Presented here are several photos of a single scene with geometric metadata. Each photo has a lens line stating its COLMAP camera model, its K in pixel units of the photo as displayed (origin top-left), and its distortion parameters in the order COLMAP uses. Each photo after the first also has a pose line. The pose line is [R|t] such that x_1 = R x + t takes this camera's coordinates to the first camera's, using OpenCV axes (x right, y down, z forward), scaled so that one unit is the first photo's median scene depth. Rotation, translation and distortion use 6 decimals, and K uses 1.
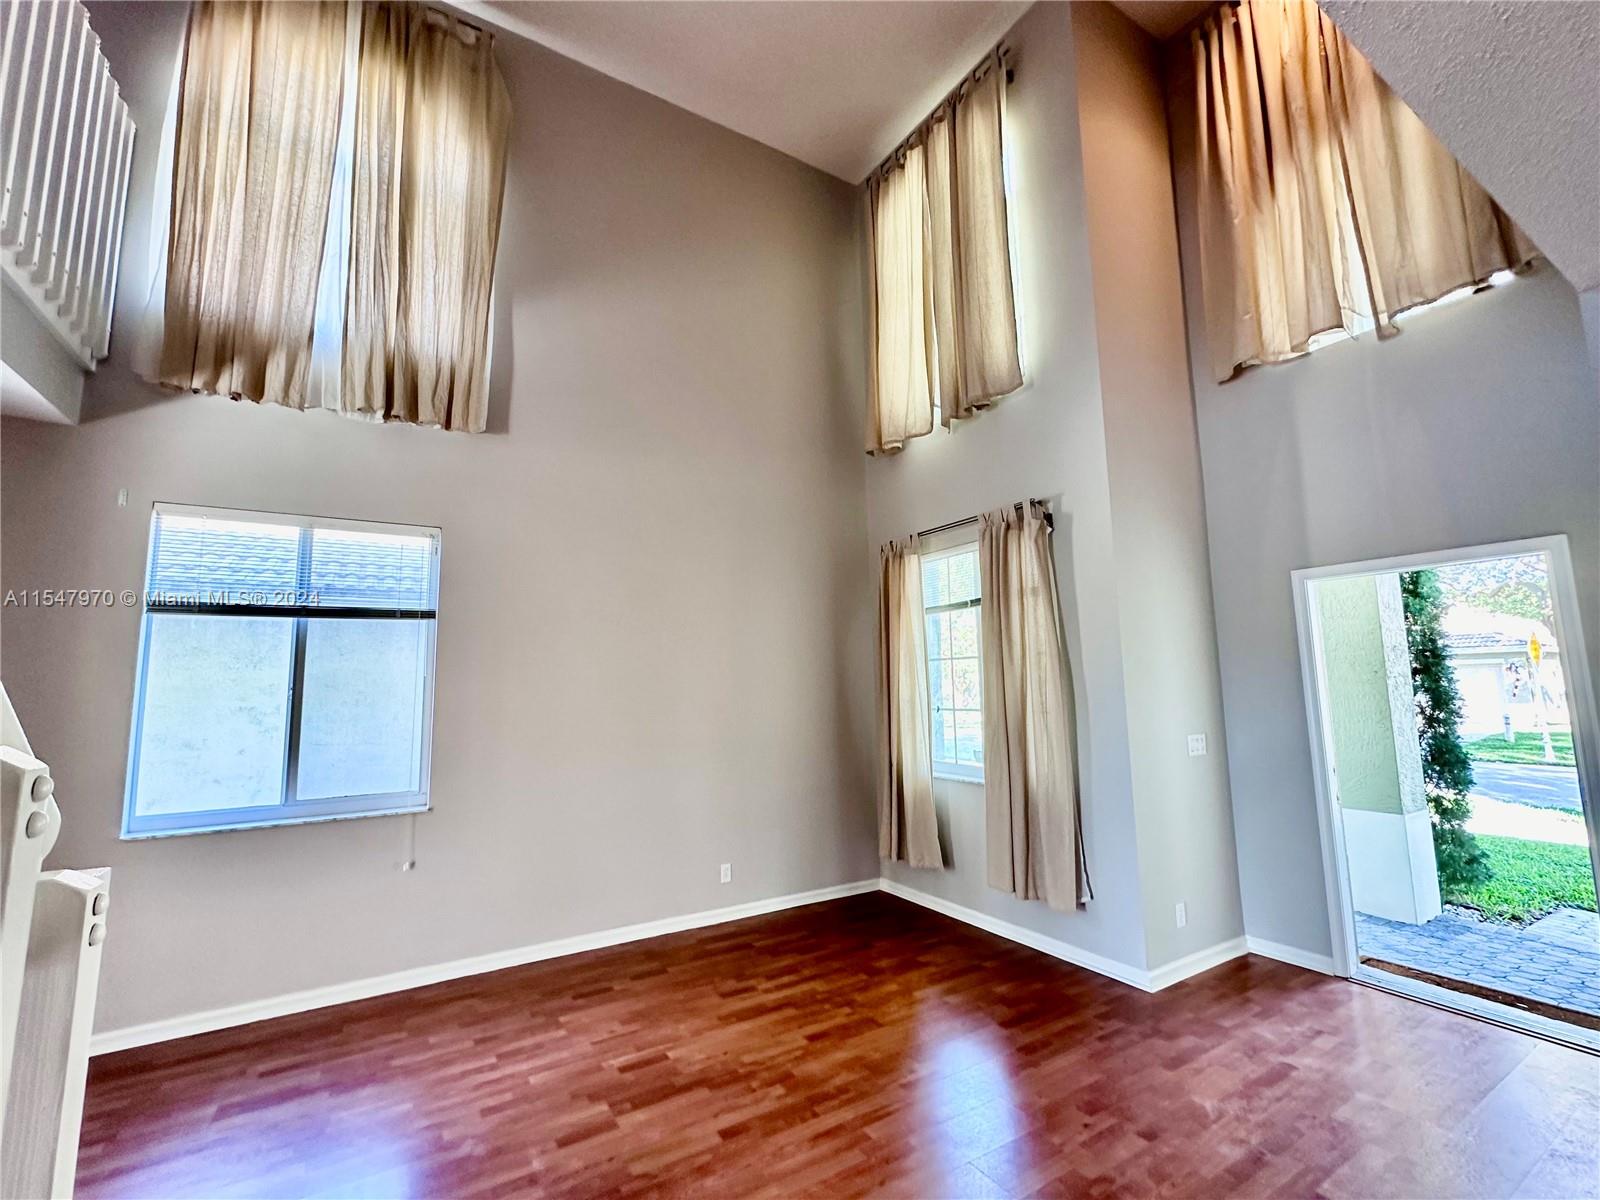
lens RADIAL K [[692.6, 0, 800.7], [0, 692.6, 597.4], [0, 0, 1]] dist [-0.000518, 0.000084]
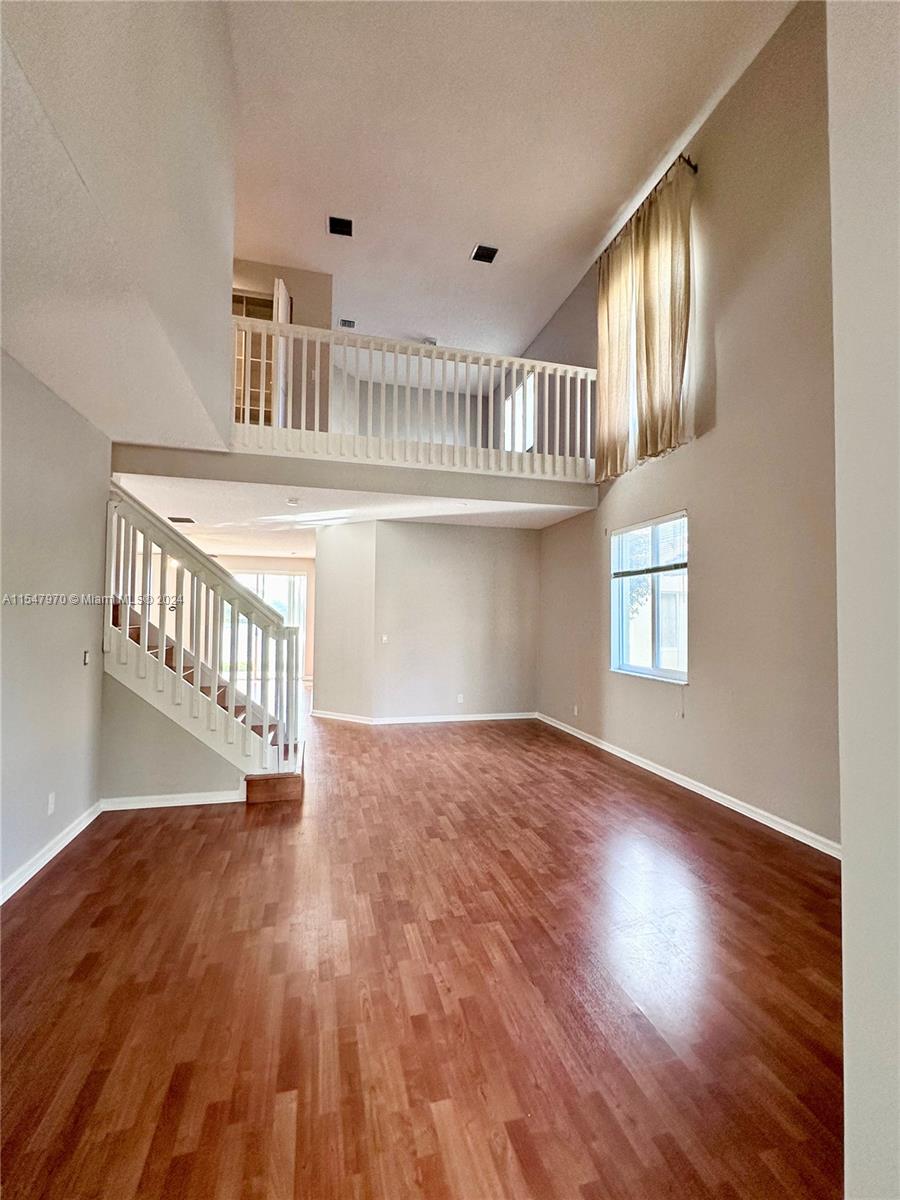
lens RADIAL K [[519.4, 0, 449.9], [0, 519.4, 599.1], [0, 0, 1]] dist [-0.000518, 0.000084]
pose [[-0.301007, -0.017740, -0.953457, 1.155706], [0.114502, 0.991921, -0.054604, 0.158864], [0.946723, -0.125609, -0.296544, 1.245327]]
